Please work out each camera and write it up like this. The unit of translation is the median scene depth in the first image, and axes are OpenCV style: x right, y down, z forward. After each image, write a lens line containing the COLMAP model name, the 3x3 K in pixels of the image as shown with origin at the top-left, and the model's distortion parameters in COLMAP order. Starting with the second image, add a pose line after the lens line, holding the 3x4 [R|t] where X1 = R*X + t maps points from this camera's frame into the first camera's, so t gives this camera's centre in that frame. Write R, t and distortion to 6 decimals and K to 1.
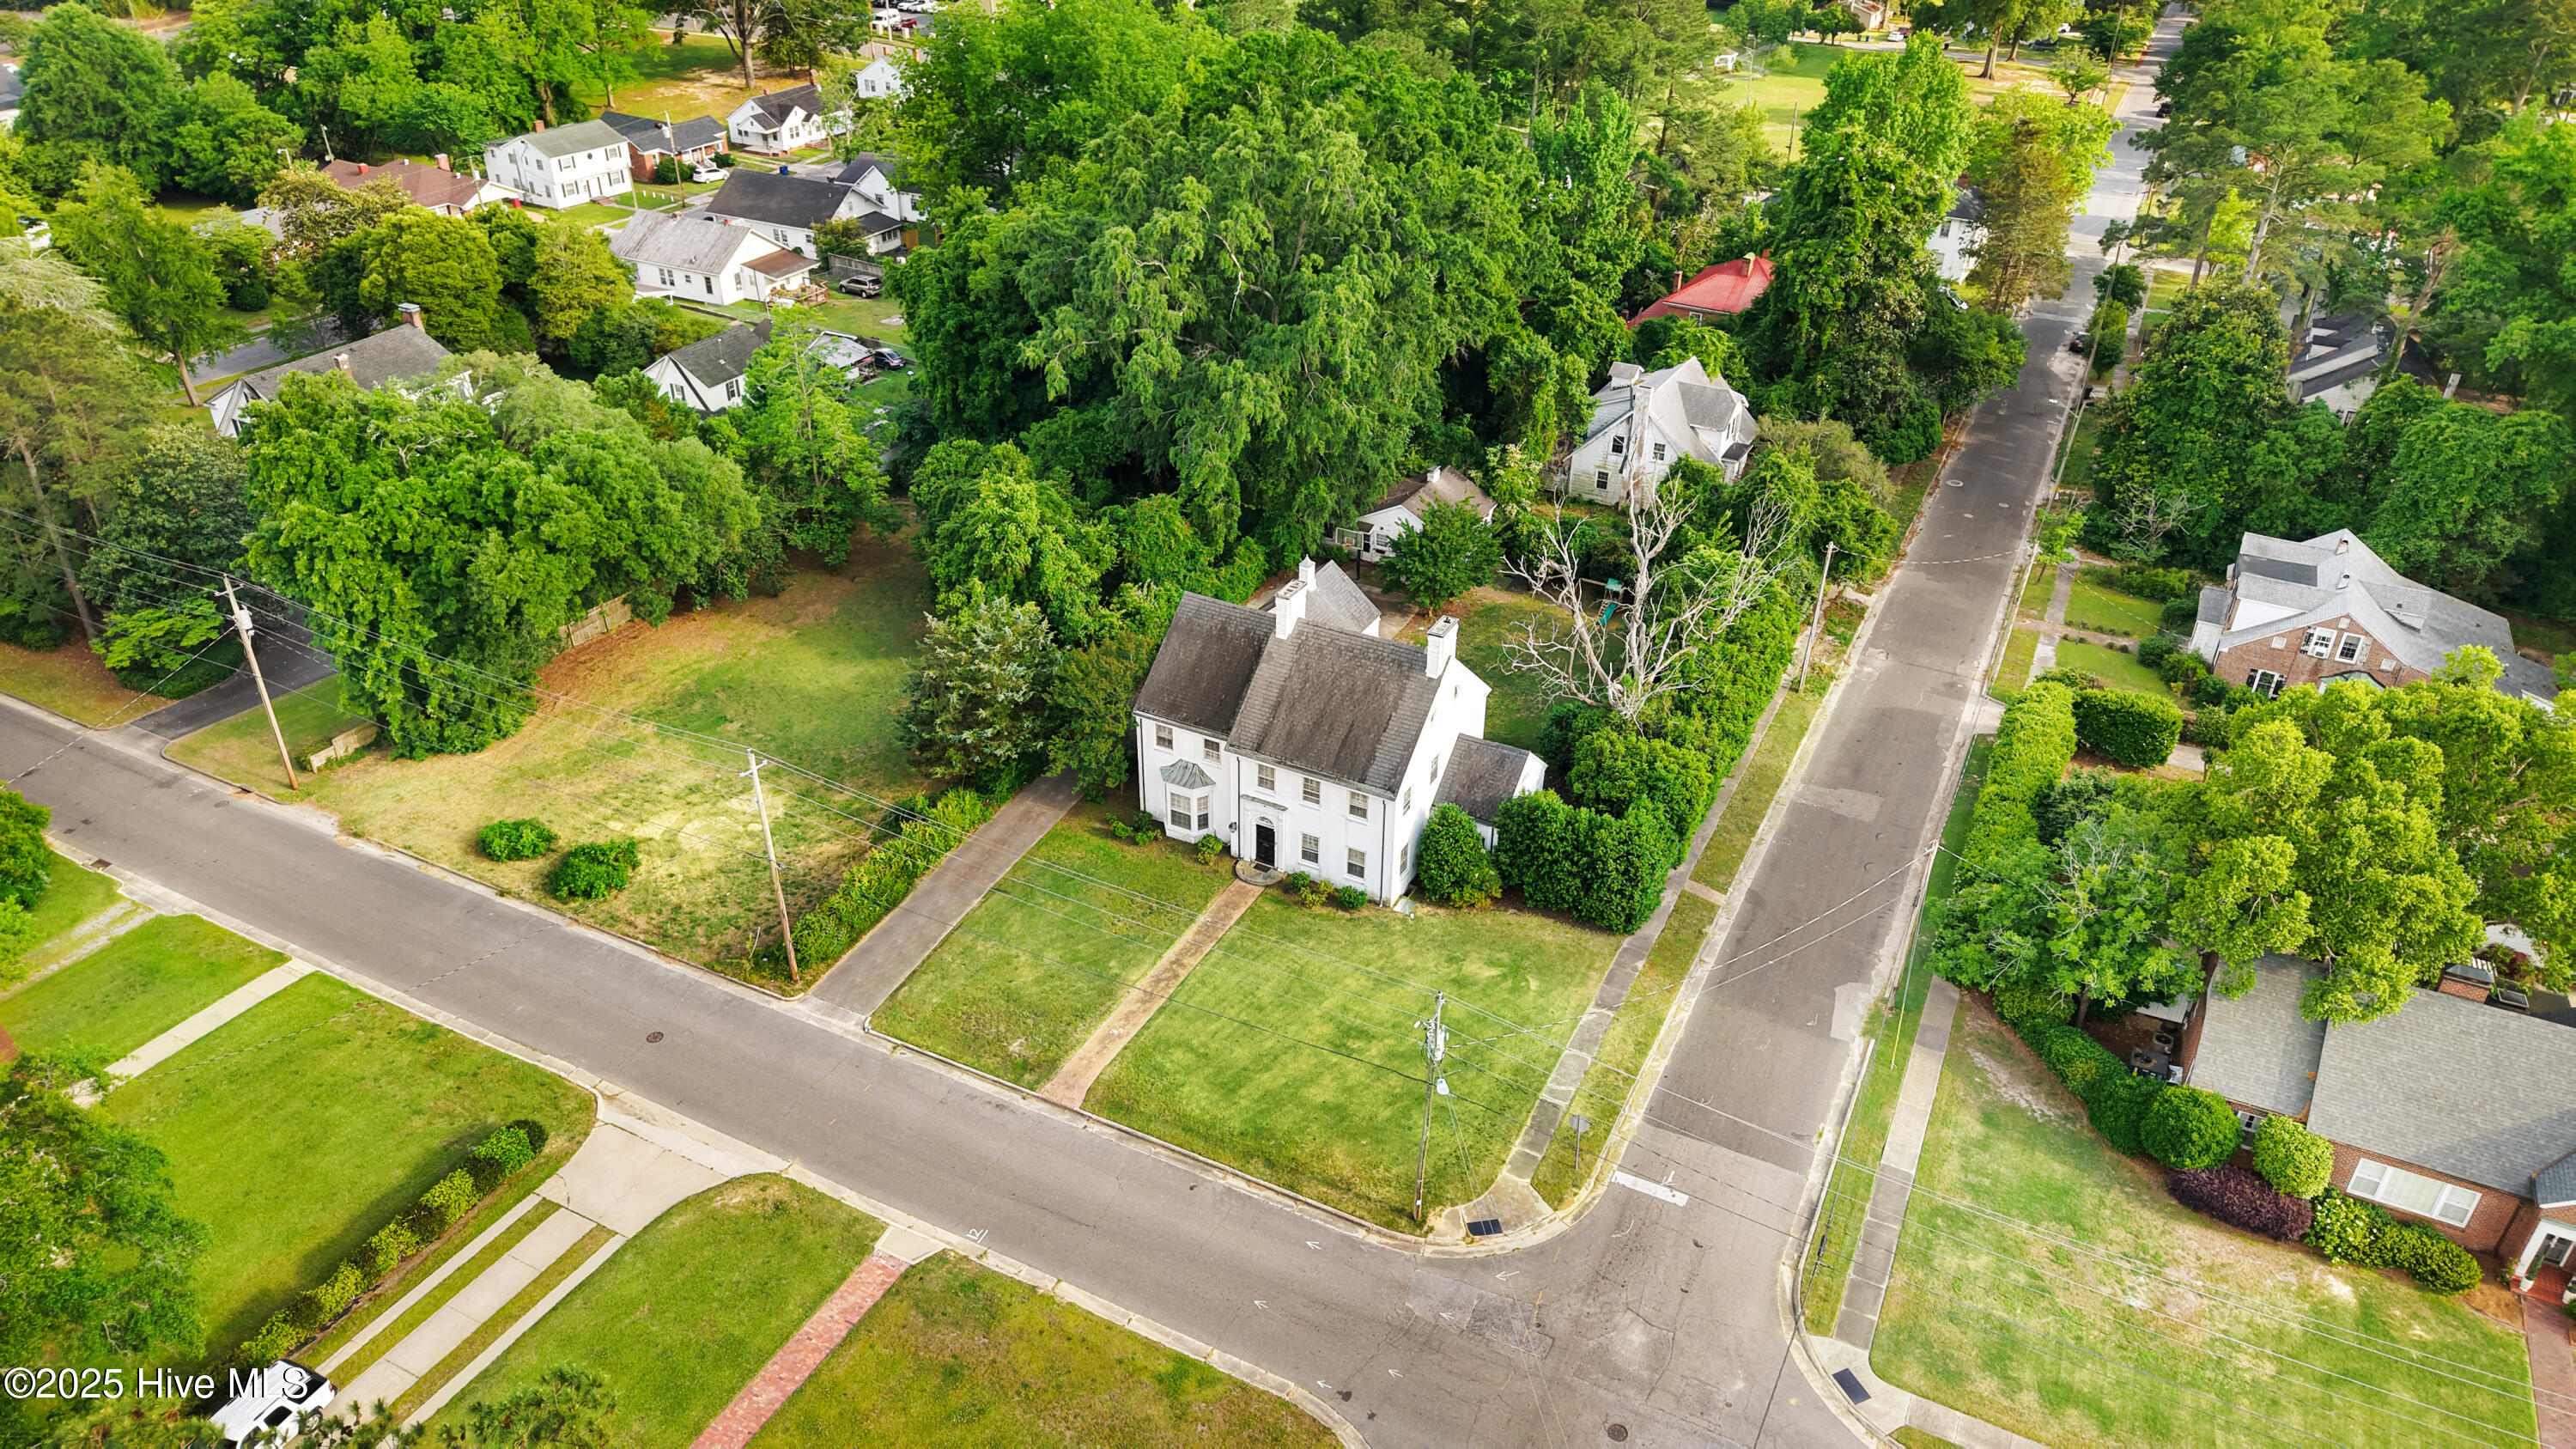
lens RADIAL K [[1708.5, 0, 1288.0], [0, 1708.5, 724.5], [0, 0, 1]] dist [0.034077, -0.042049]
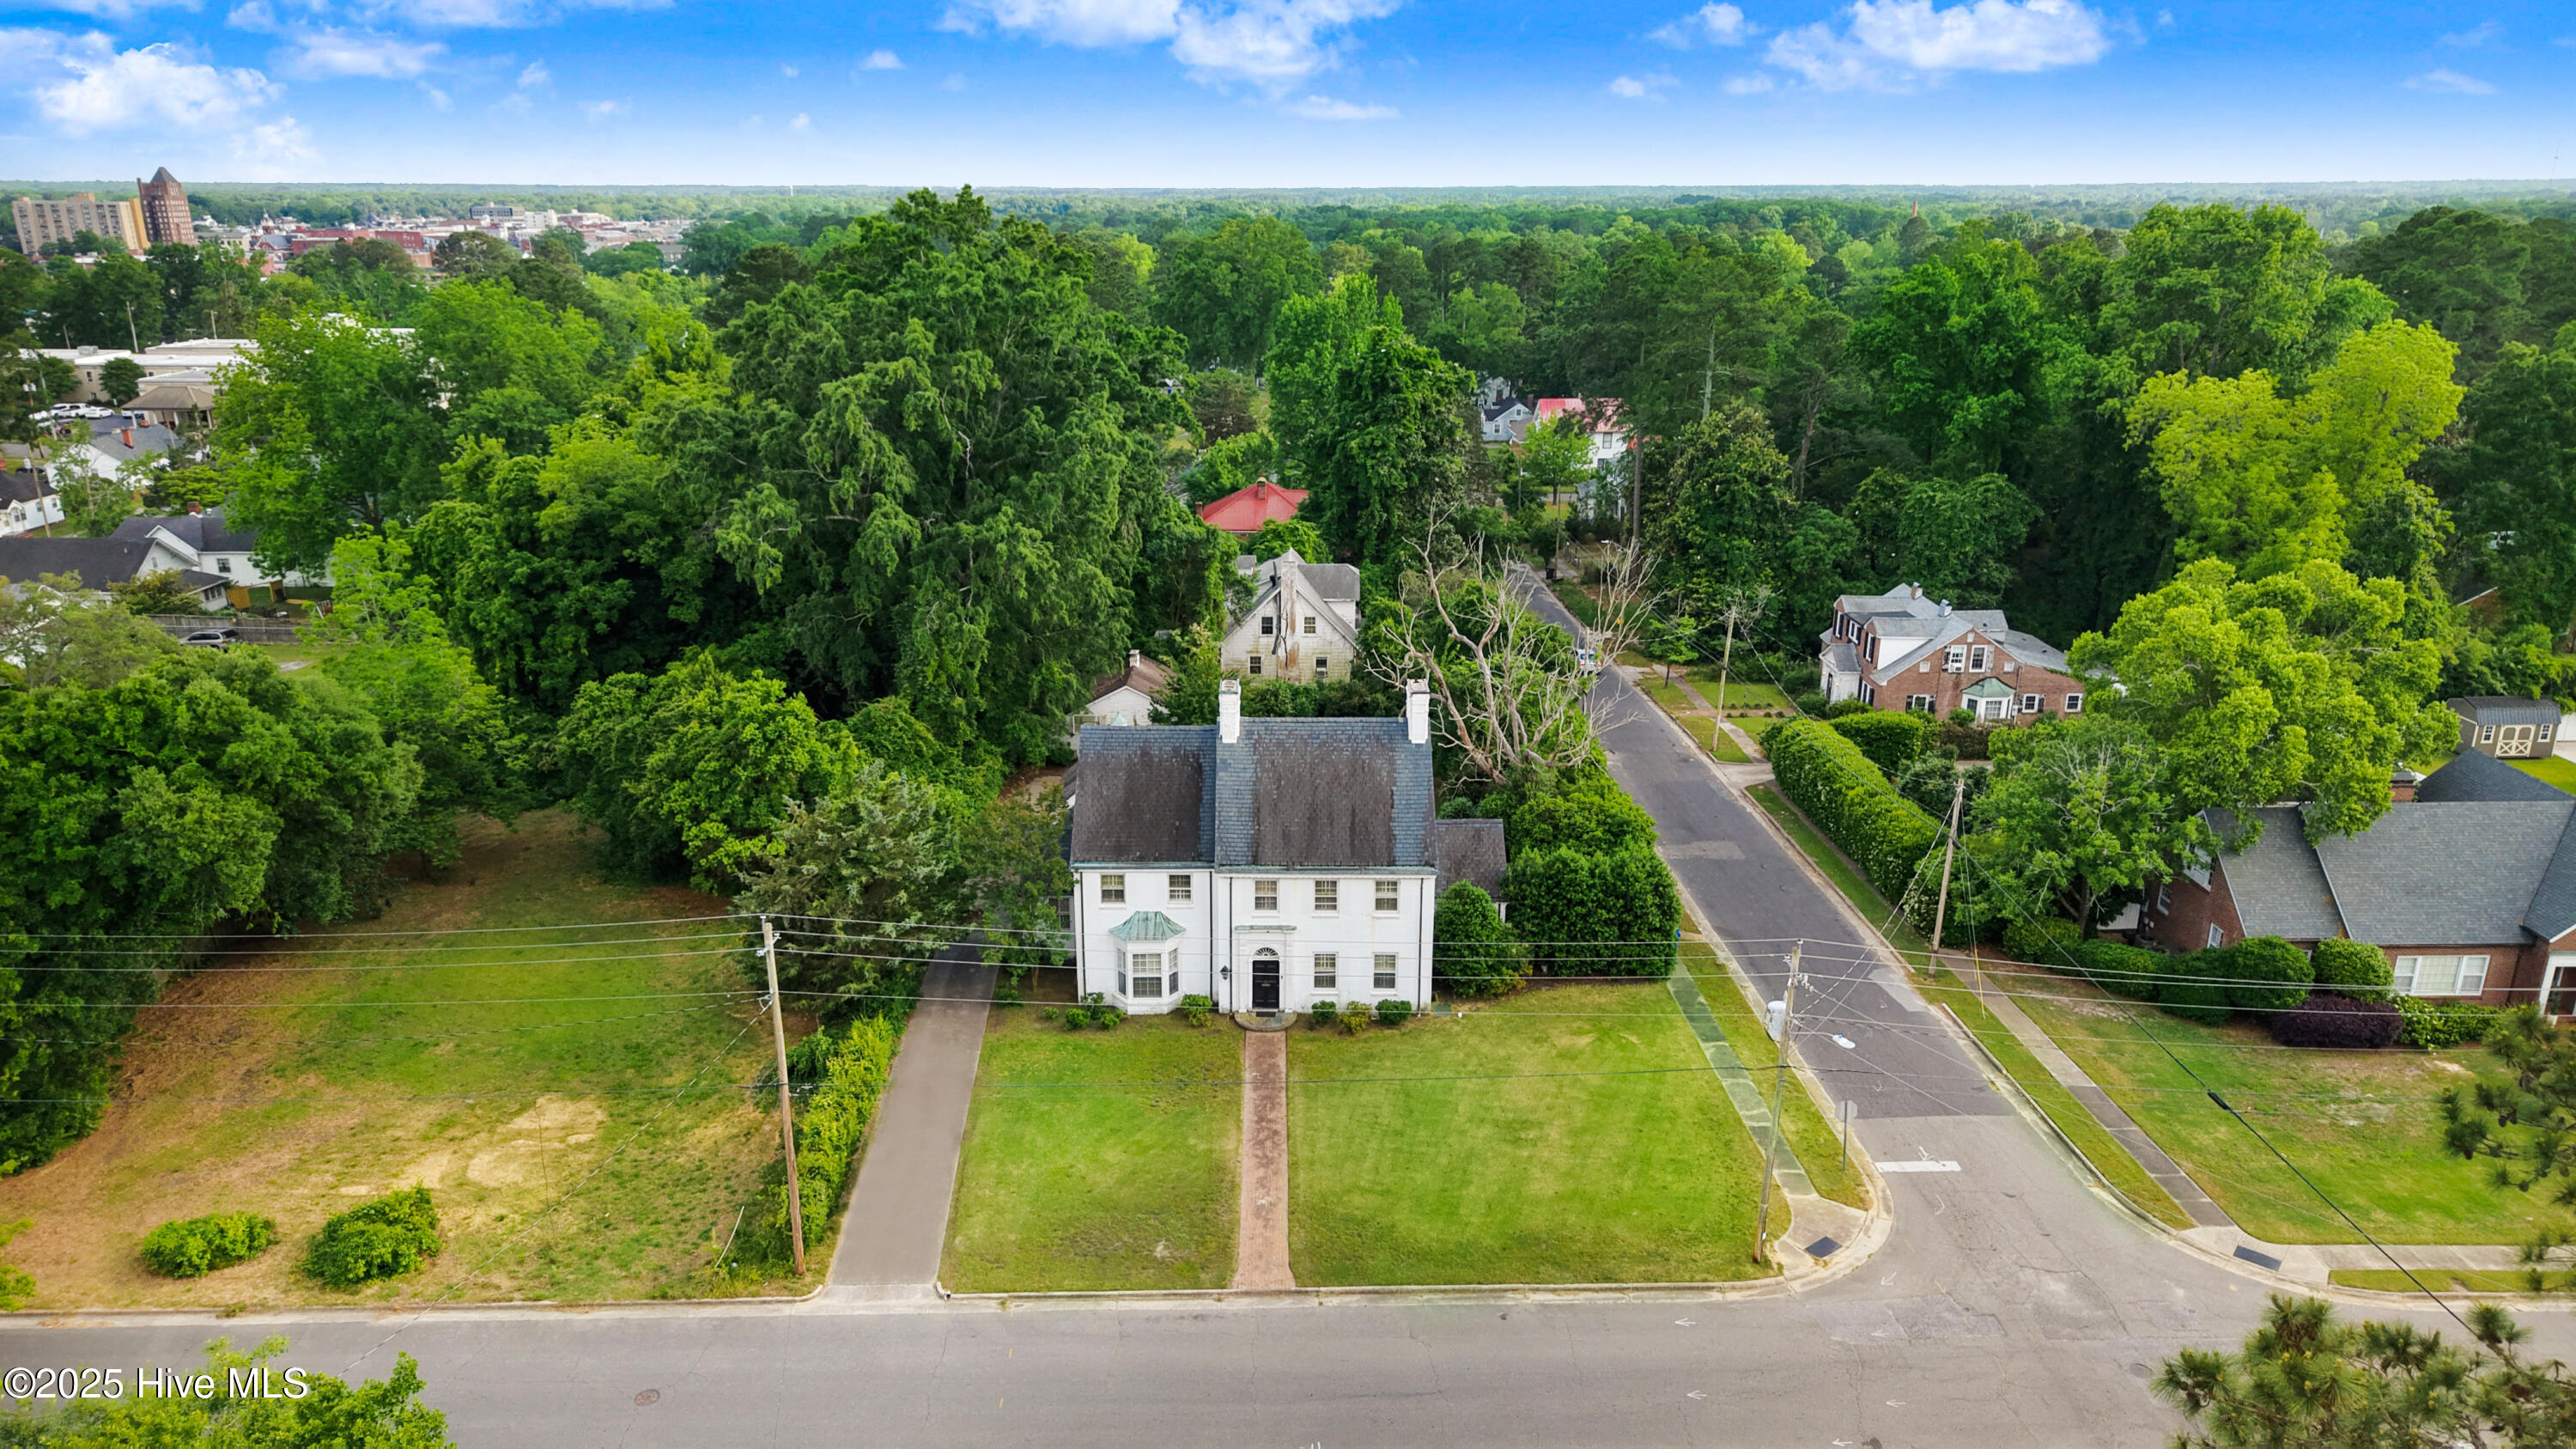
lens RADIAL K [[1714.3, 0, 1286.7], [0, 1714.3, 761.1], [0, 0, 1]] dist [0.027760, -0.041203]
pose [[0.880255, -0.155876, 0.448166, -0.317707], [0.248940, 0.955788, -0.156520, 0.086712], [-0.403954, 0.249345, 0.880141, 0.194916]]
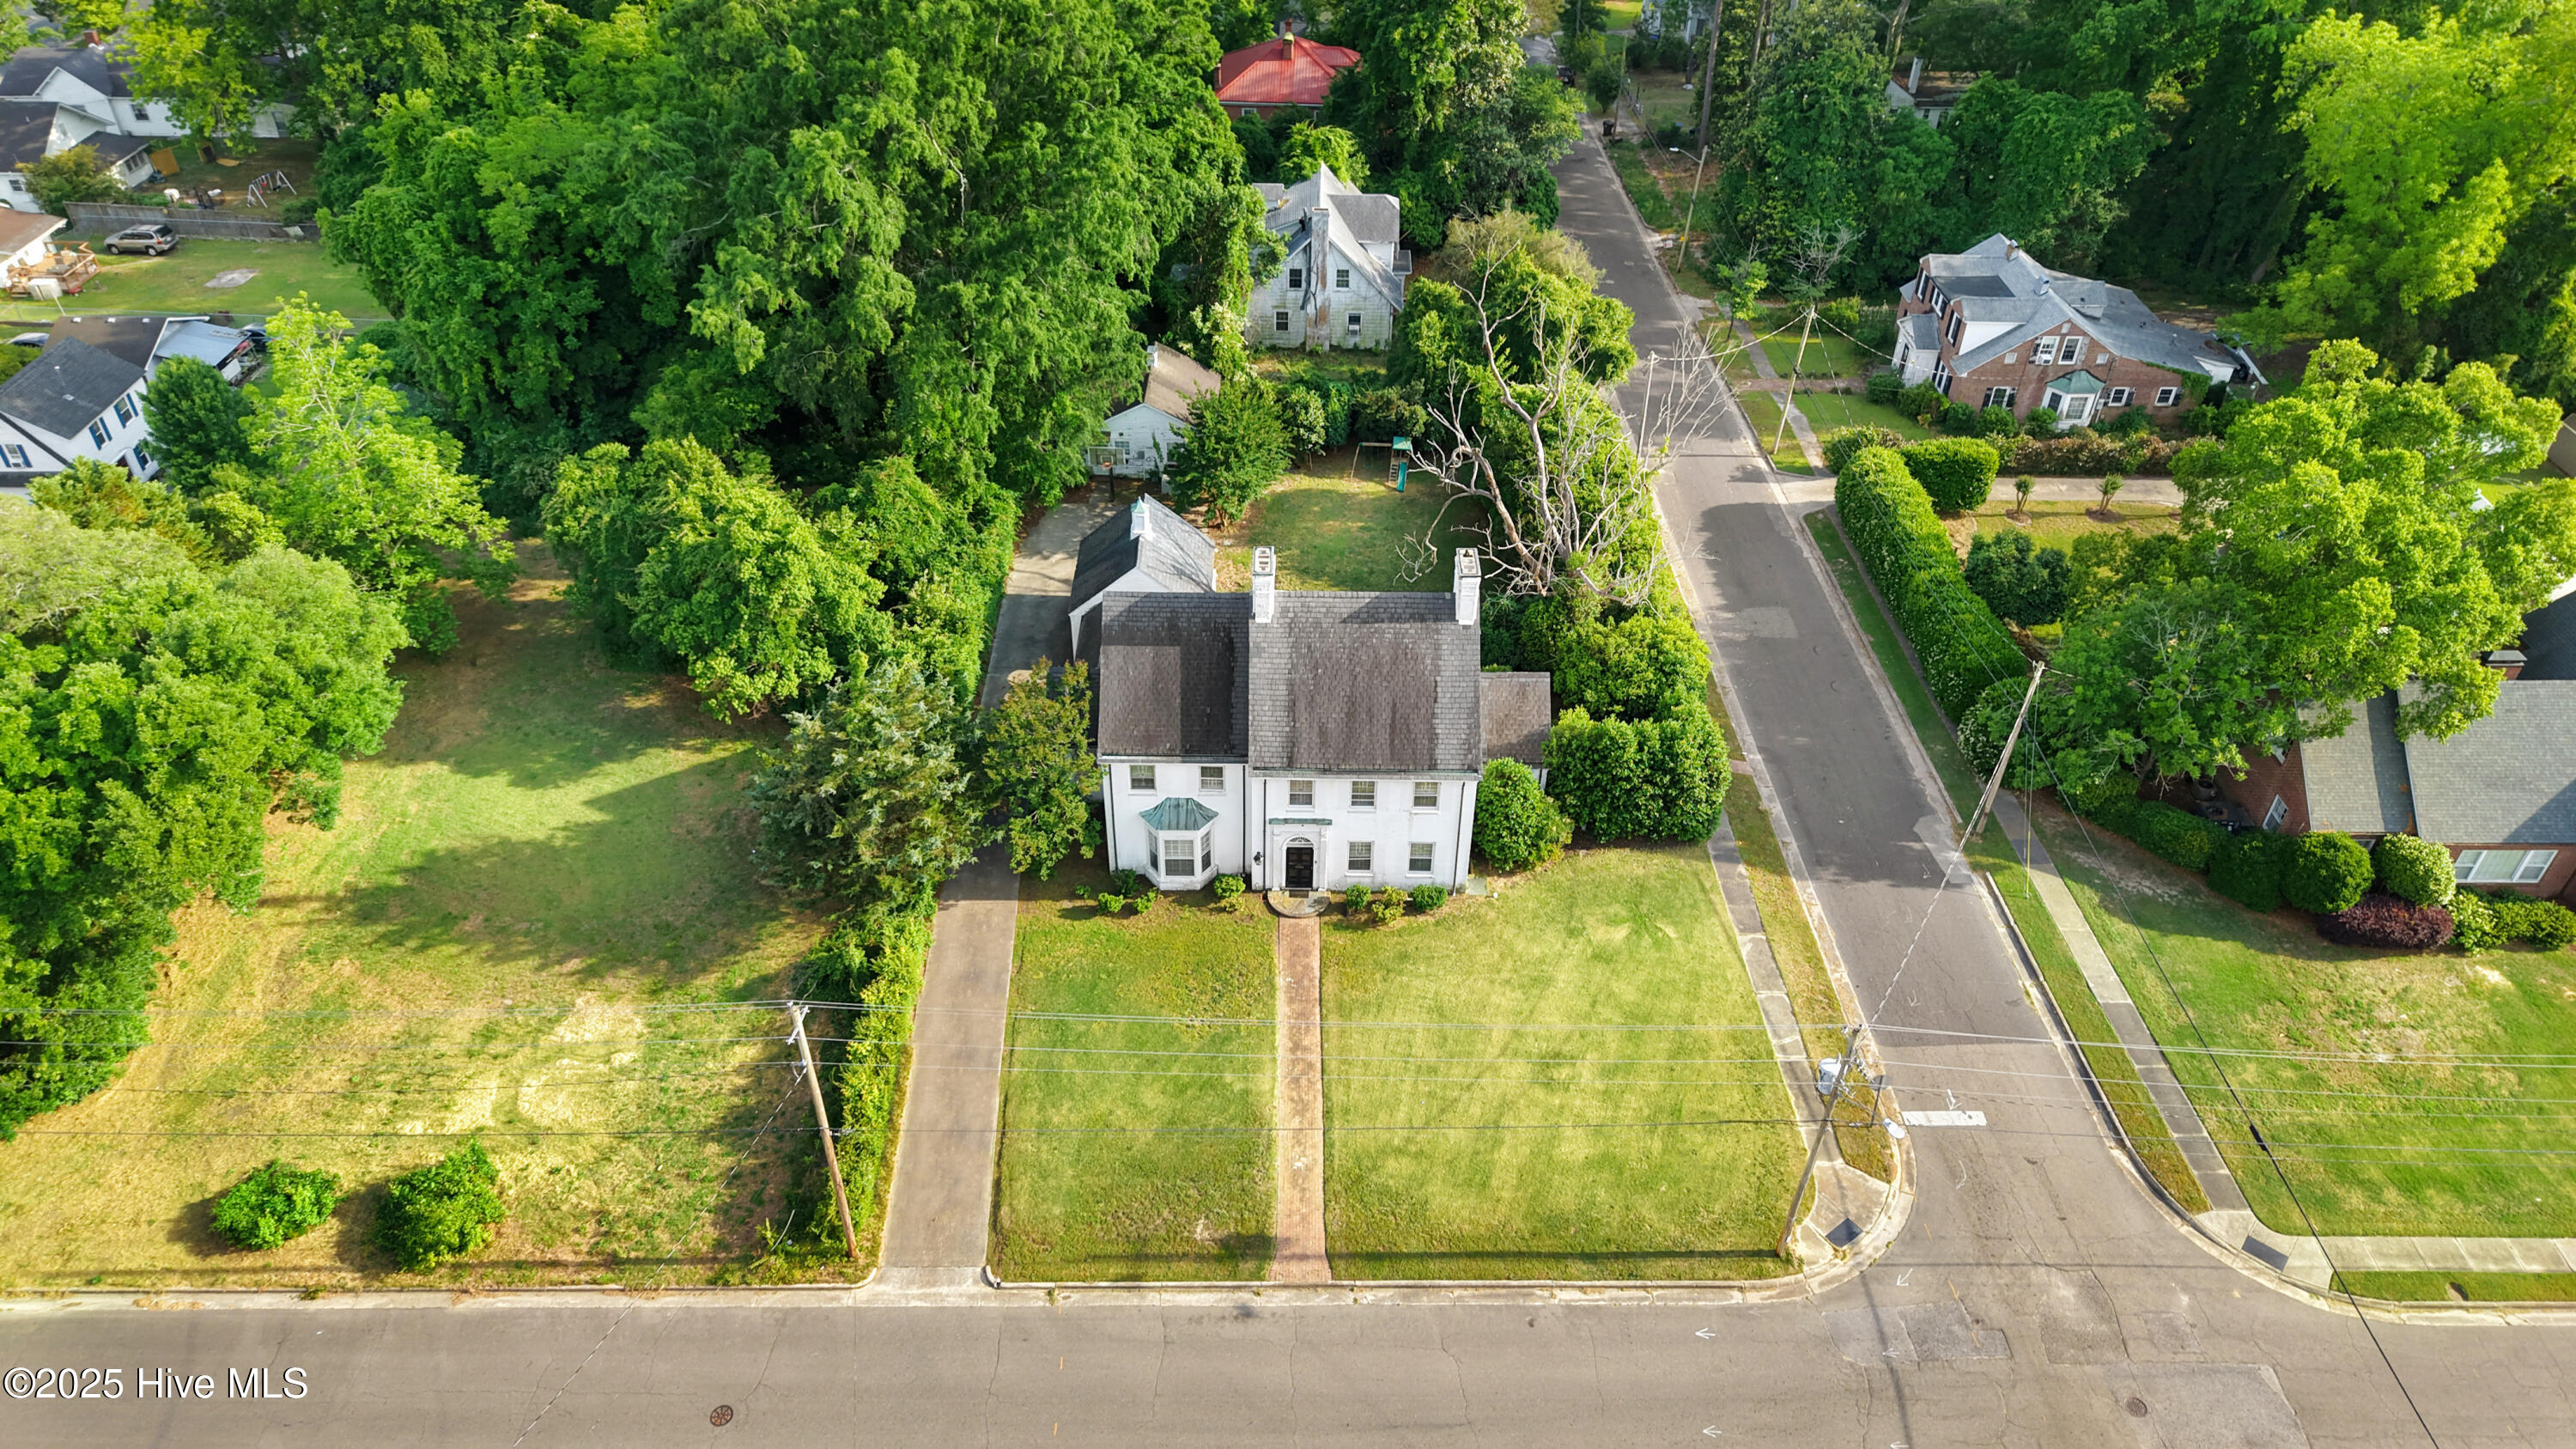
lens RADIAL K [[1708.5, 0, 1288.0], [0, 1708.5, 724.5], [0, 0, 1]] dist [0.034077, -0.042049]
pose [[0.884730, -0.285914, 0.368112, -0.263616], [0.238199, 0.956190, 0.170184, -0.119786], [-0.400643, -0.062883, 0.914074, 0.216510]]
